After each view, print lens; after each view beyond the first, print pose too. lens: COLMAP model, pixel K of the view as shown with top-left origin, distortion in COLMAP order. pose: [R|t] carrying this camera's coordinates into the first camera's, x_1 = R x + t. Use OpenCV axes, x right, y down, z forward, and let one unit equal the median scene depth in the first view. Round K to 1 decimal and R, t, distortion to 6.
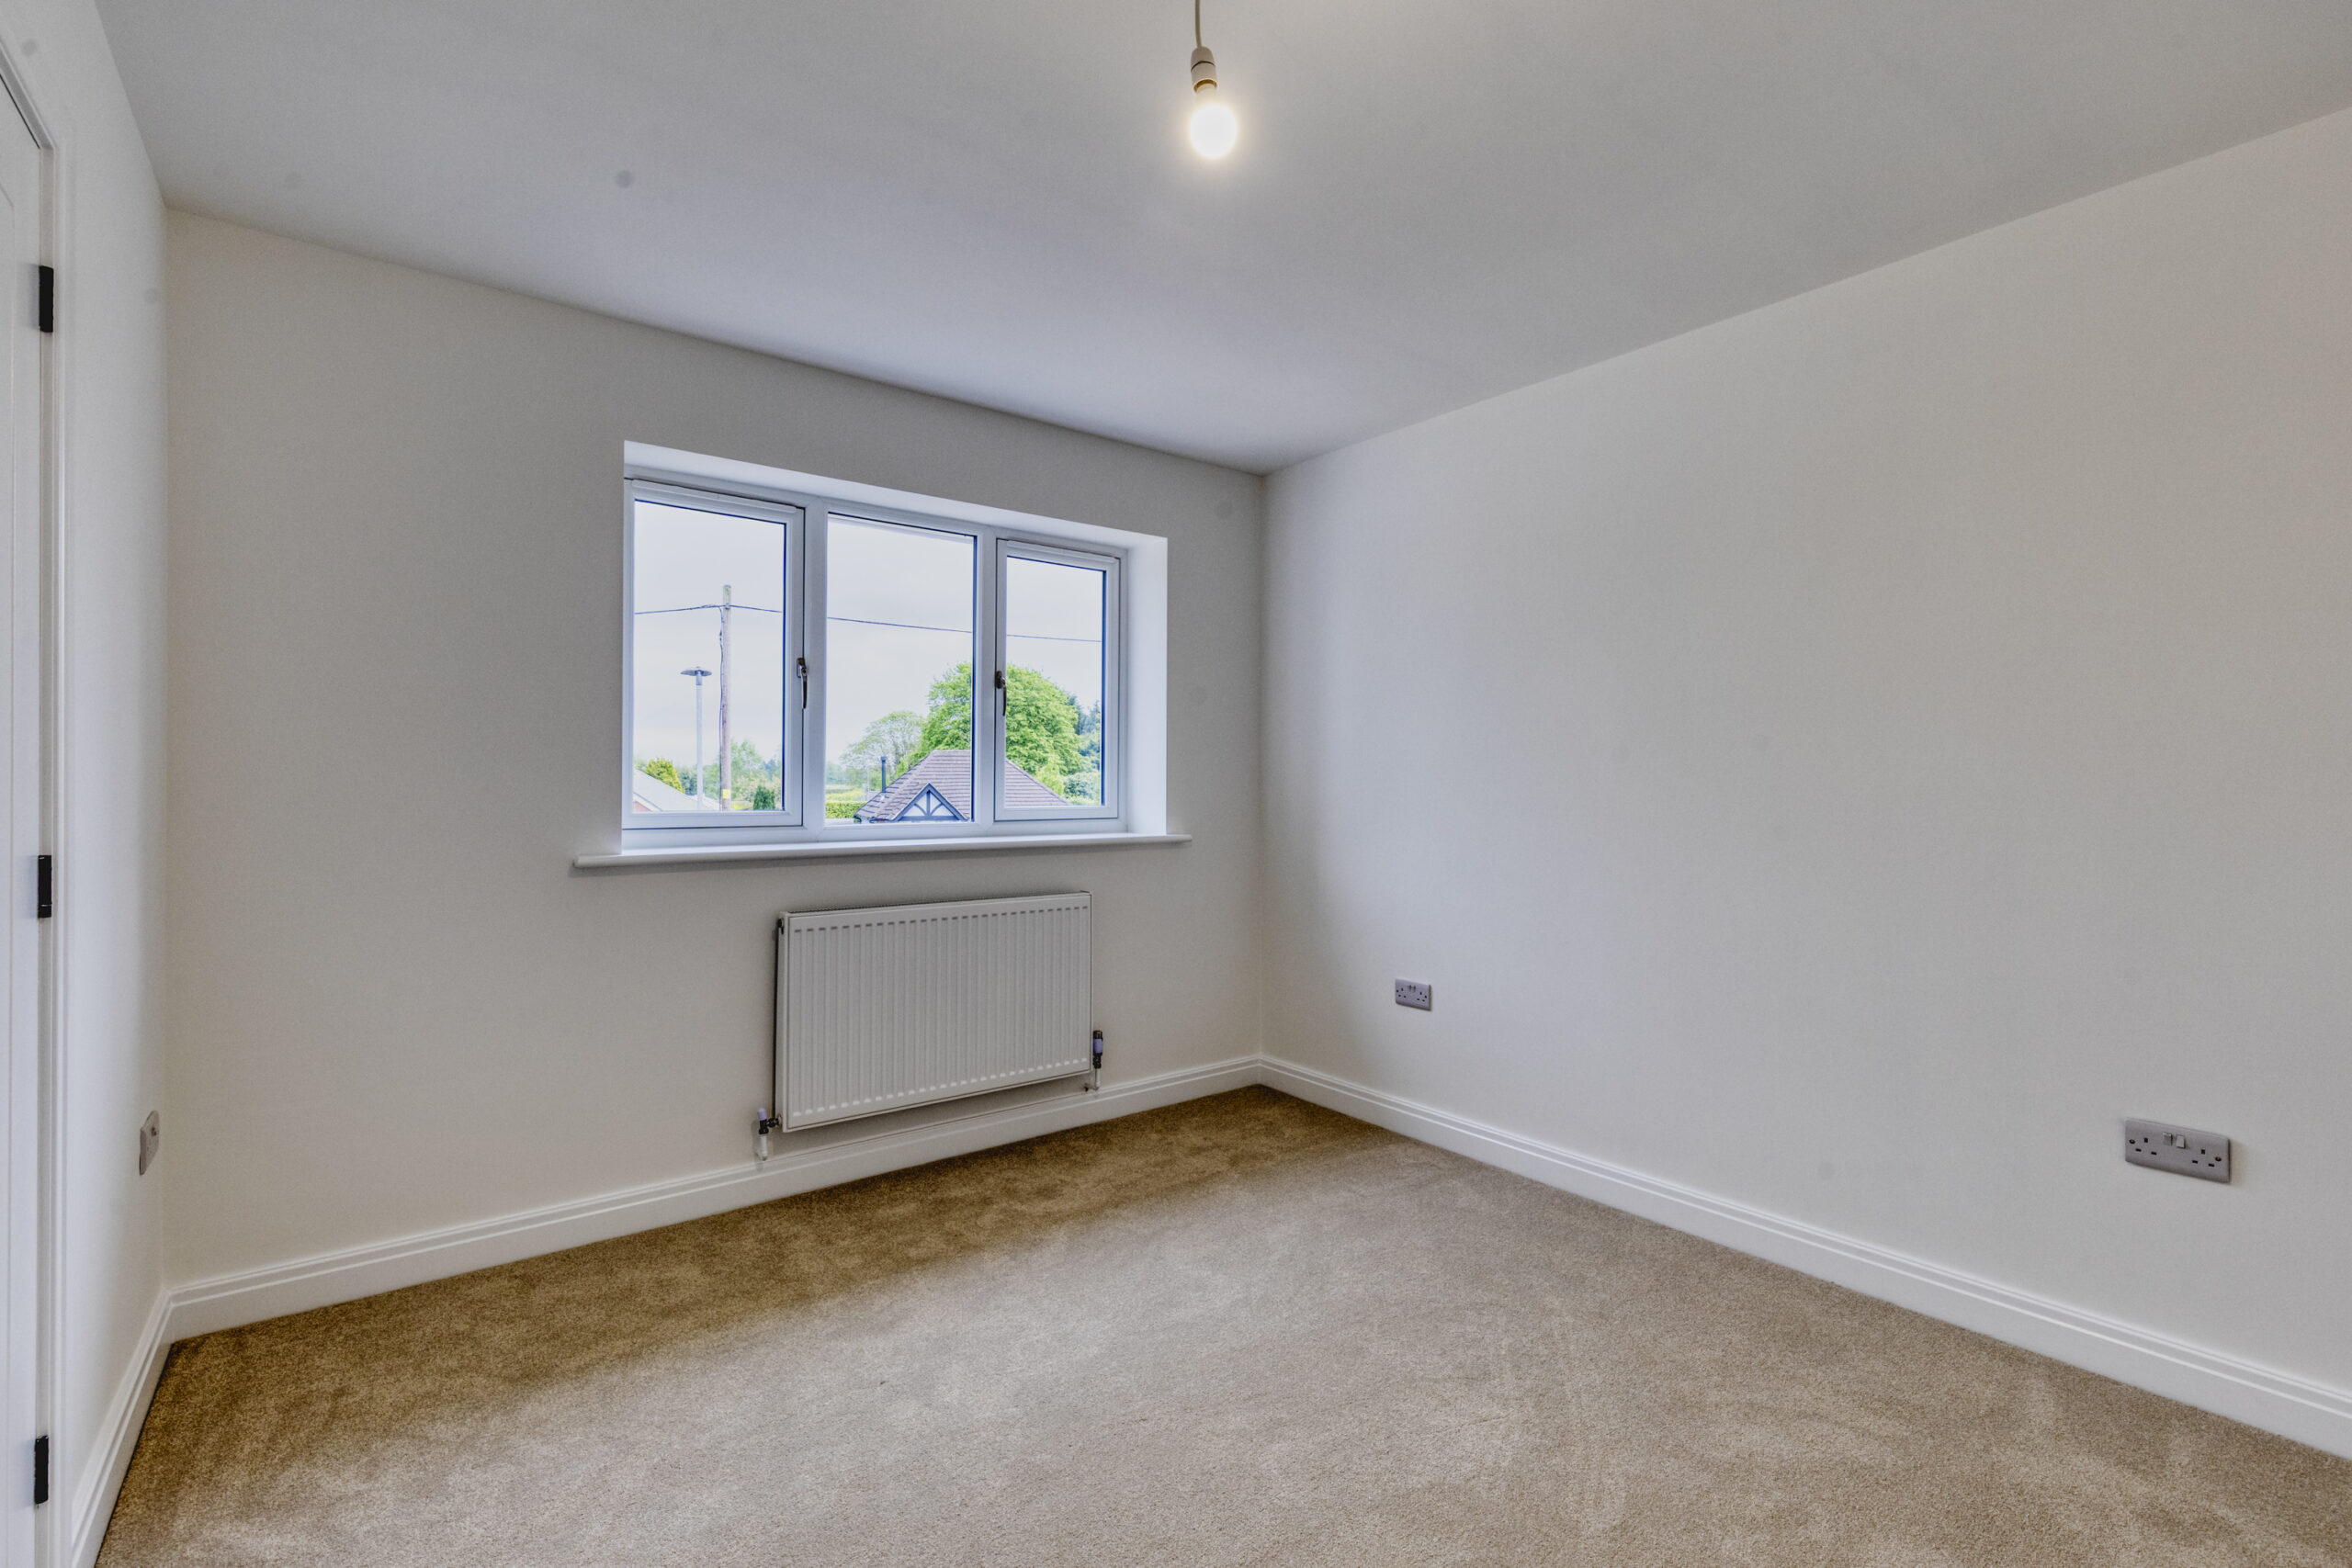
lens RADIAL K [[1071.7, 0, 1176.0], [0, 1071.7, 784.0], [0, 0, 1]] dist [0.047714, 0.000359]
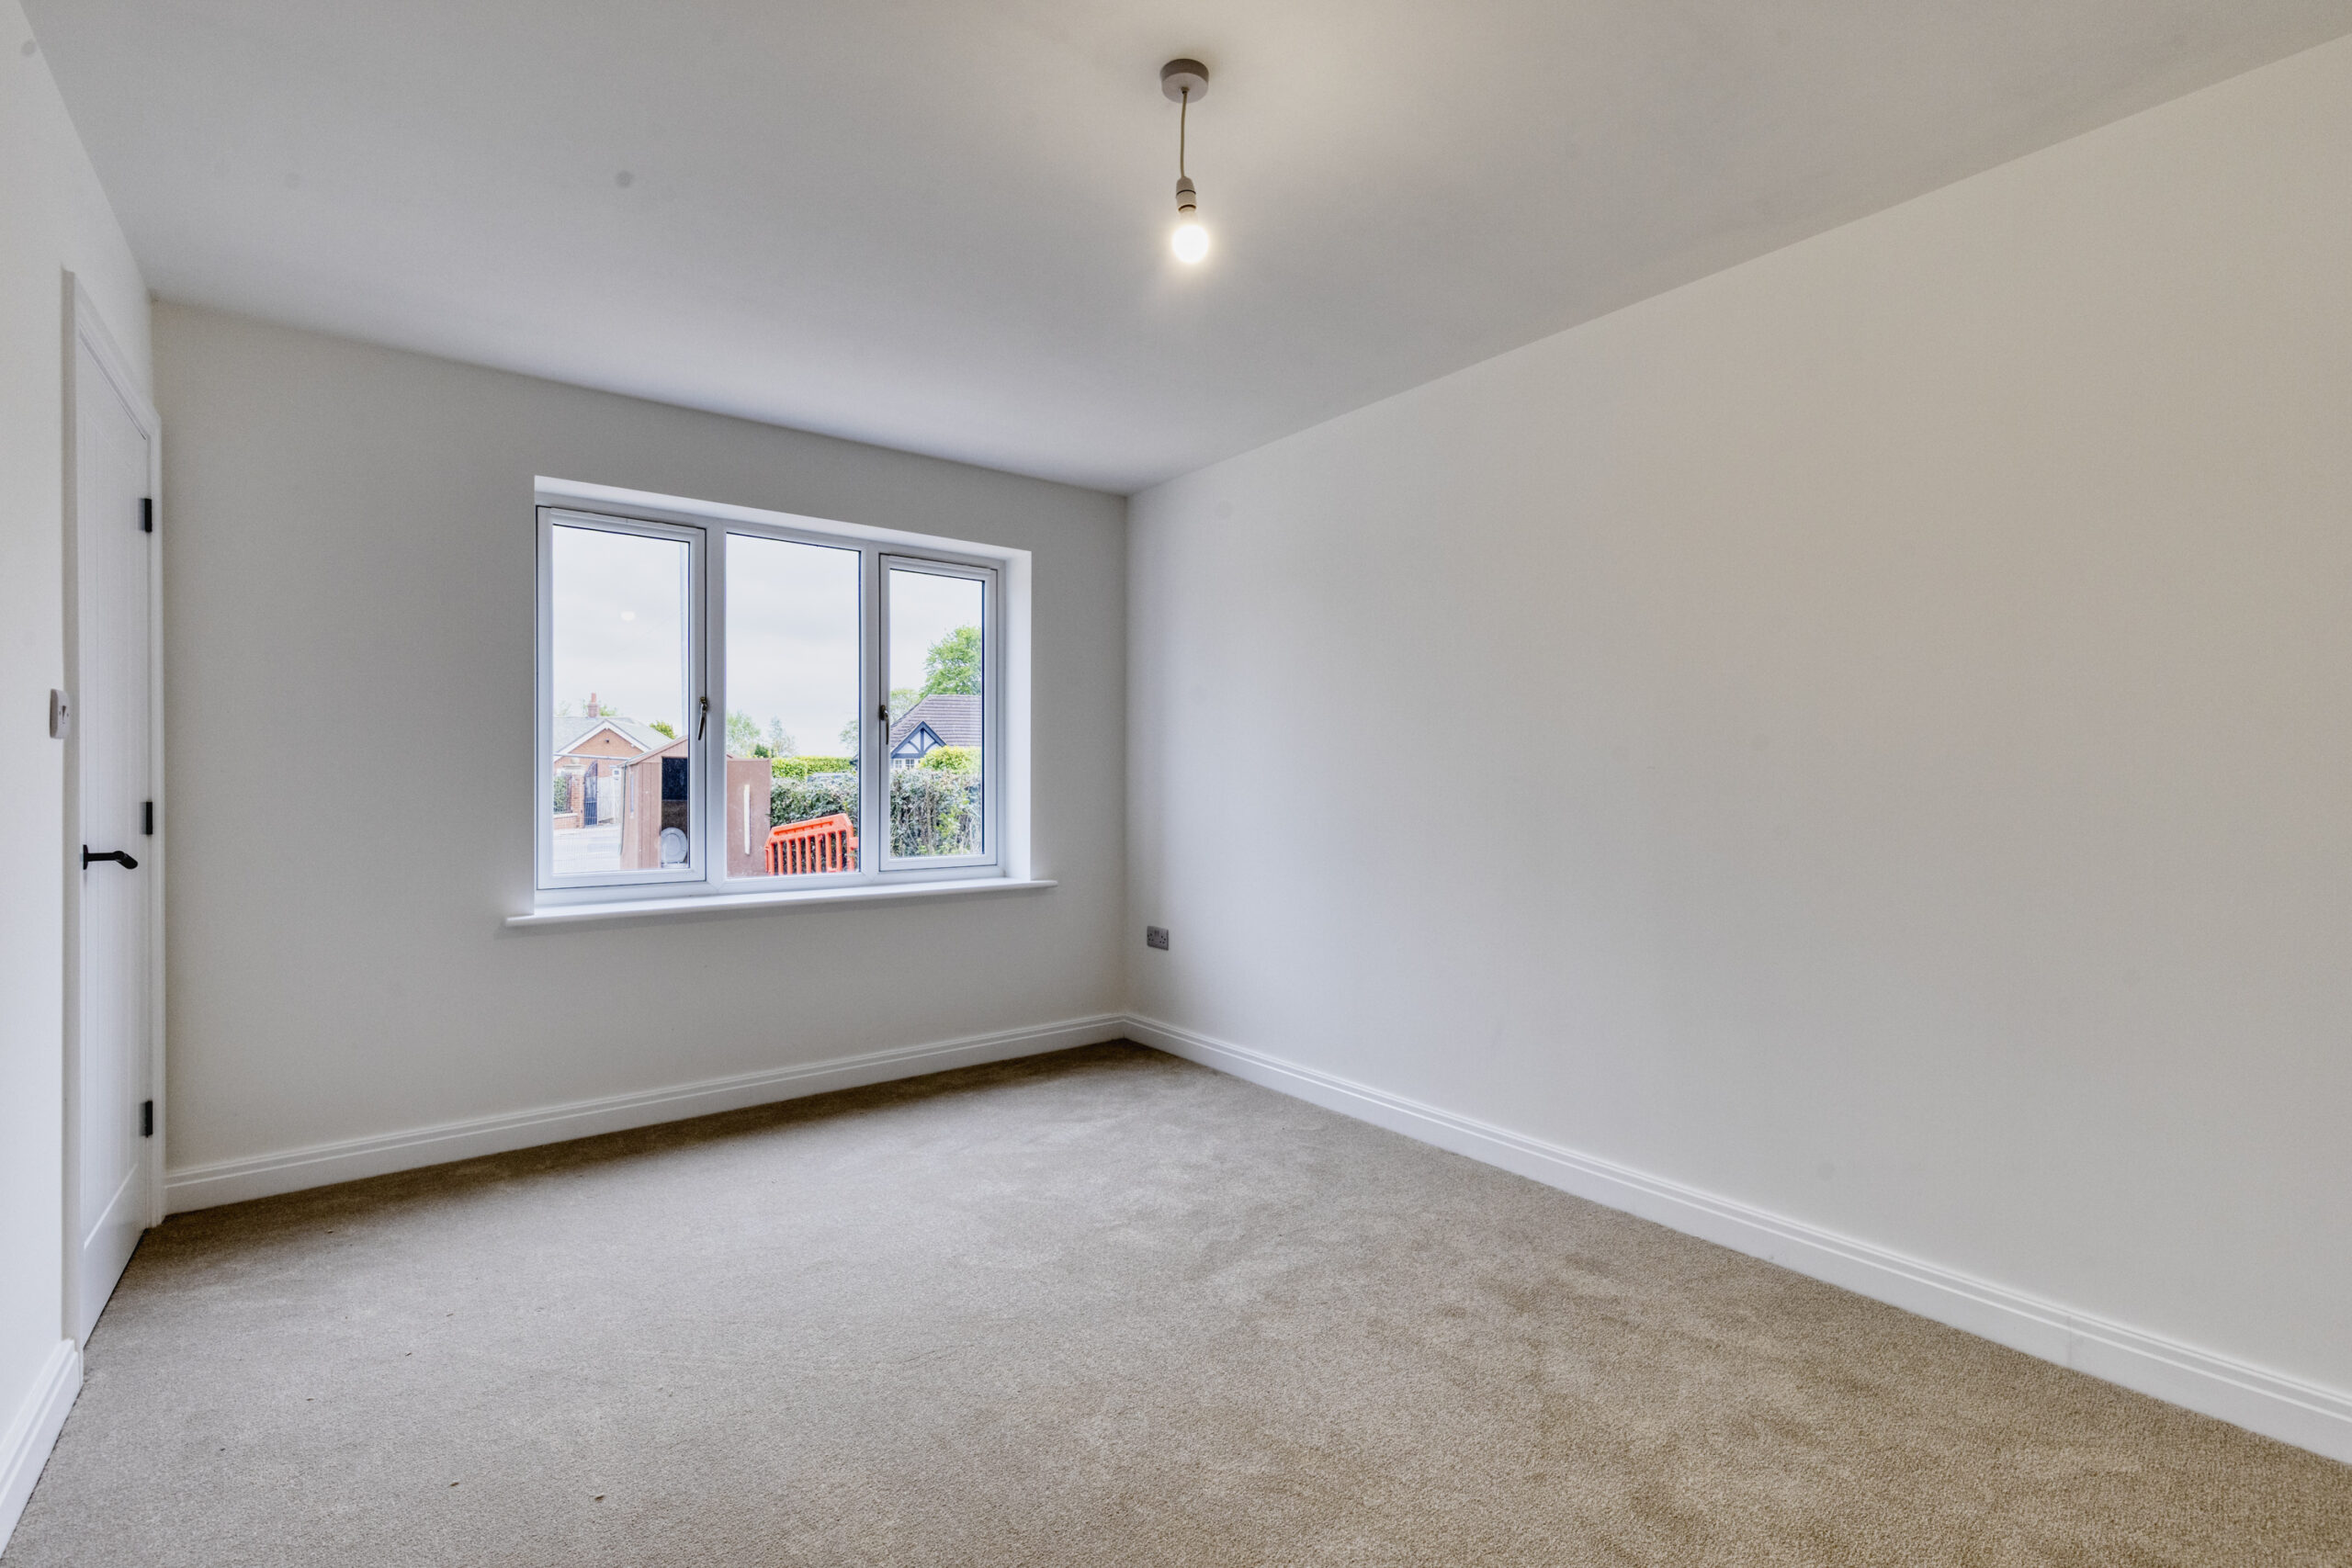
lens RADIAL K [[1105.7, 0, 1176.0], [0, 1105.7, 784.0], [0, 0, 1]] dist [0.052819, -0.000401]
pose [[0.999663, 0.000697, -0.025938, 0.156805], [-0.000602, 0.999993, 0.003677, 0.009945], [0.025940, -0.003660, 0.999657, -0.150036]]
